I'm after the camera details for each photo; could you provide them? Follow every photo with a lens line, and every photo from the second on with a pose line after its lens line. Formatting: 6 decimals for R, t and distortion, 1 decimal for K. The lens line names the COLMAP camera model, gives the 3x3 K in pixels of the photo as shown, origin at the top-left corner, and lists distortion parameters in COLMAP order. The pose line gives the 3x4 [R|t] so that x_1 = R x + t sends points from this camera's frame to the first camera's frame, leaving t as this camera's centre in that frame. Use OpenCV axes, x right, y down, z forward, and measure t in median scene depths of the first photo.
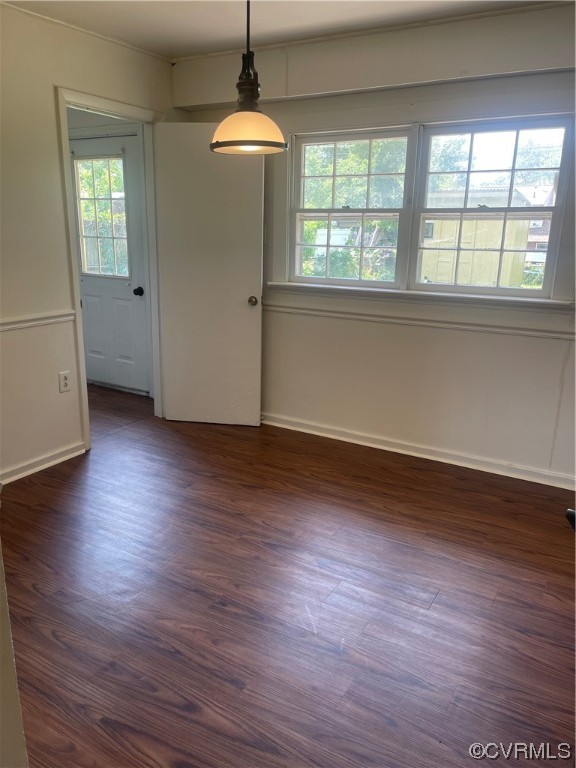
lens RADIAL K [[577.7, 0, 290.2], [0, 577.7, 384.1], [0, 0, 1]] dist [-0.004399, -0.000465]
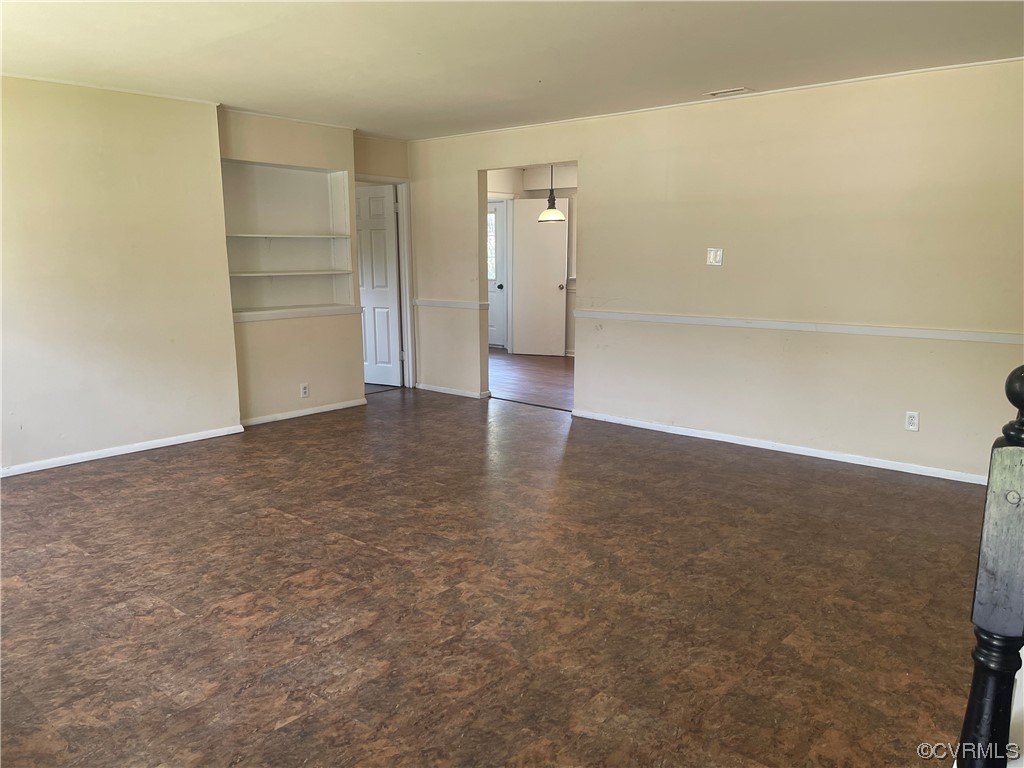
lens RADIAL K [[770.2, 0, 510.5], [0, 770.2, 386.7], [0, 0, 1]] dist [-0.004399, -0.000465]
pose [[0.982356, 0.013389, -0.186541, 0.252399], [-0.031252, 0.995162, -0.093147, 0.431325], [0.184392, 0.097333, 0.978021, -1.511436]]
